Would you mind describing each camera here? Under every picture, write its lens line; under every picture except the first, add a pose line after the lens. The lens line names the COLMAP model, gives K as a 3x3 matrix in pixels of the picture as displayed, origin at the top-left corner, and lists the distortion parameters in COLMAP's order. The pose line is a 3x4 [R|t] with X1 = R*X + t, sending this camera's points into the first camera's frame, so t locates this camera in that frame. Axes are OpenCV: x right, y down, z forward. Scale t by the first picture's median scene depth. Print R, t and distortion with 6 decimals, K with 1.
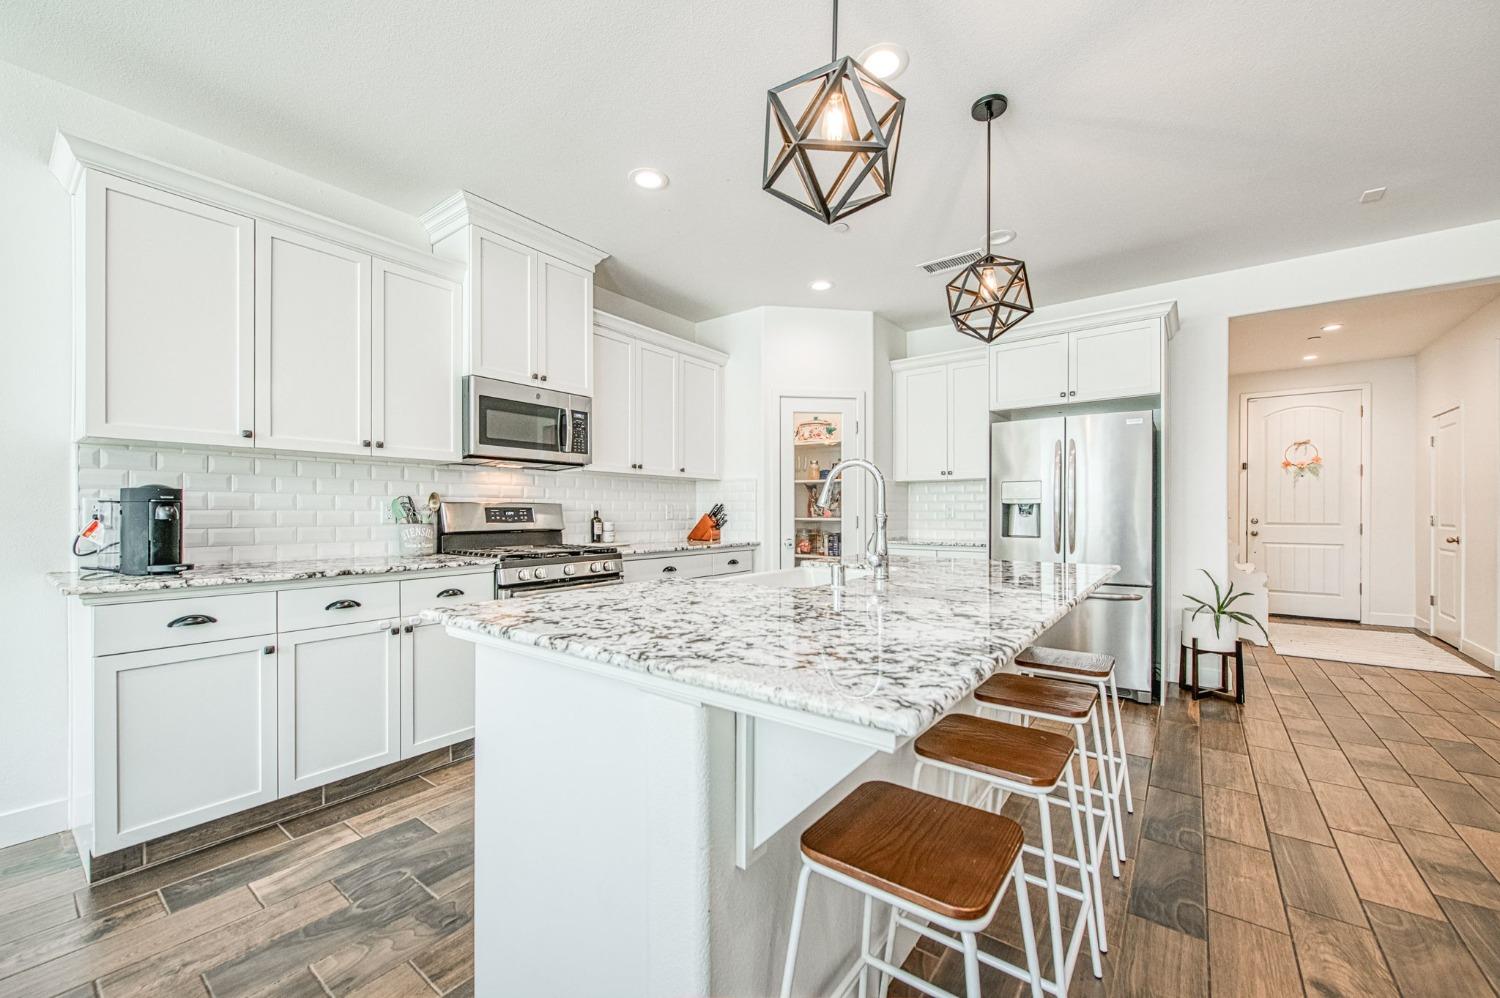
lens RADIAL K [[625.9, 0, 764.8], [0, 625.9, 520.2], [0, 0, 1]] dist [0.012126, -0.000534]
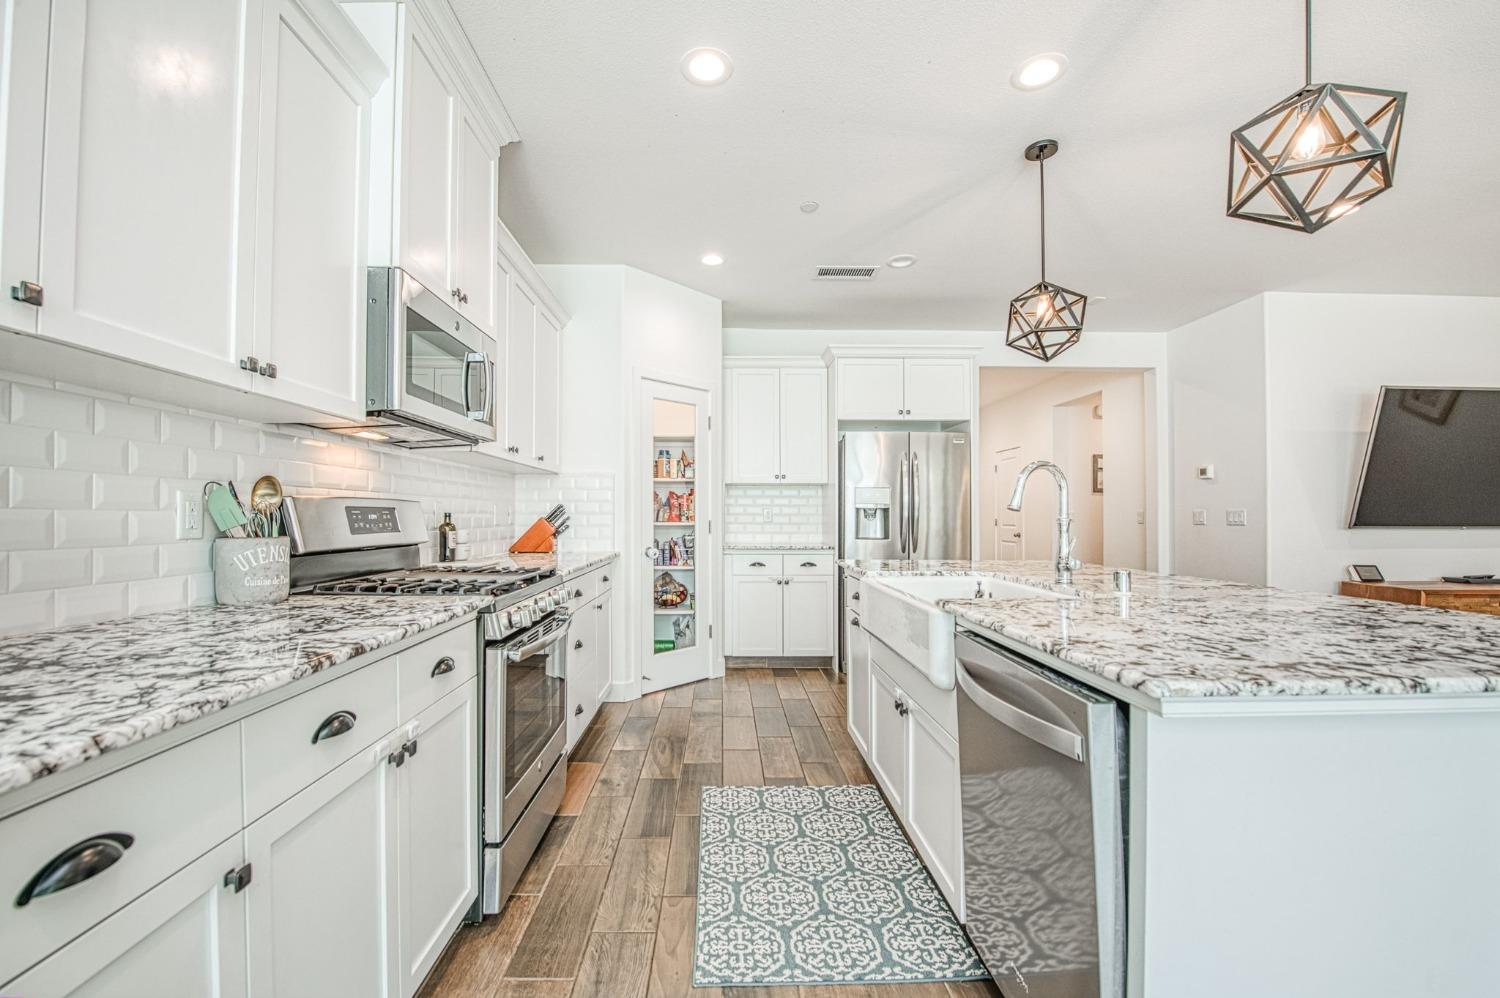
lens RADIAL K [[625.9, 0, 764.8], [0, 625.9, 522.3], [0, 0, 1]] dist [0.012126, -0.000534]
pose [[0.769866, -0.006182, 0.638175, -0.482858], [0.007637, 0.999971, 0.000473, -0.003390], [-0.638159, 0.004509, 0.769891, 0.310772]]
